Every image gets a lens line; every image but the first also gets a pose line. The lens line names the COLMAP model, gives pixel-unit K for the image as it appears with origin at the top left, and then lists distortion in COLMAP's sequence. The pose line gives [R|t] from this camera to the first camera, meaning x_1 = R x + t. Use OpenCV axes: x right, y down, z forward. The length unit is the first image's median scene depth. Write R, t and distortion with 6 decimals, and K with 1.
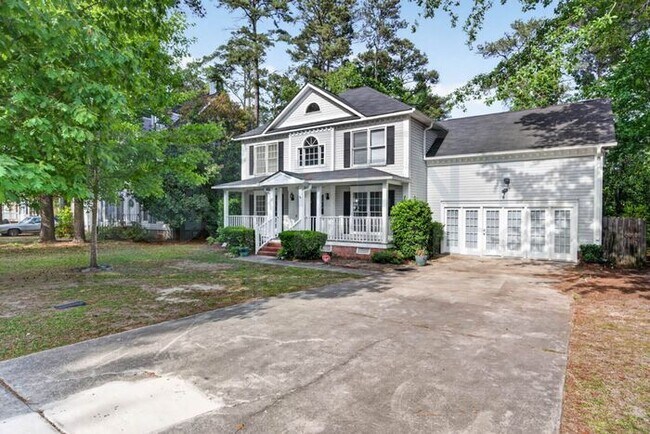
lens RADIAL K [[361.6, 0, 325.0], [0, 361.6, 217.0], [0, 0, 1]] dist [-0.003793, -0.000727]
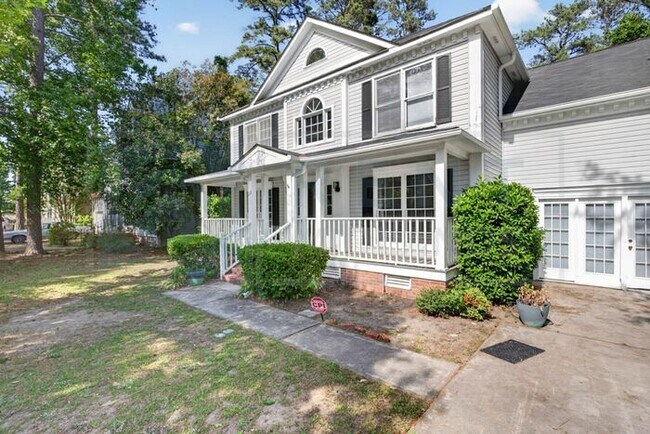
lens RADIAL K [[305.2, 0, 325.0], [0, 305.2, 217.0], [0, 0, 1]] dist [0.001206, -0.000417]
pose [[0.994674, -0.010368, -0.102548, 0.041588], [0.009214, 0.999889, -0.011723, 0.002824], [0.102658, 0.010715, 0.994659, 0.478871]]
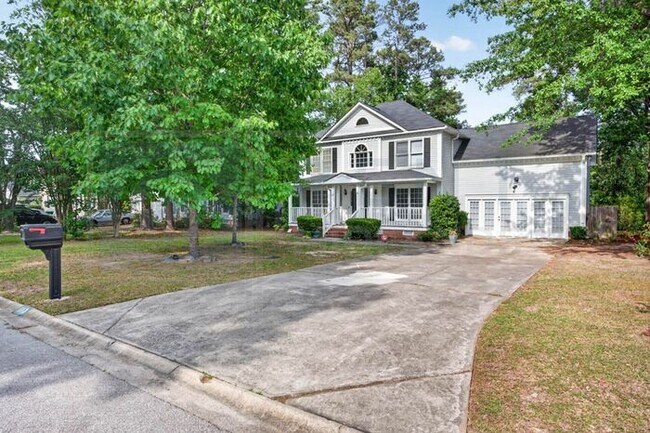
lens RADIAL K [[374.7, 0, 325.0], [0, 374.7, 216.5], [0, 0, 1]] dist [0.004047, 0.000542]
pose [[0.999841, -0.009687, -0.014981, -0.159434], [0.010047, 0.999659, 0.024116, -0.003435], [0.014742, -0.024263, 0.999597, -0.344121]]
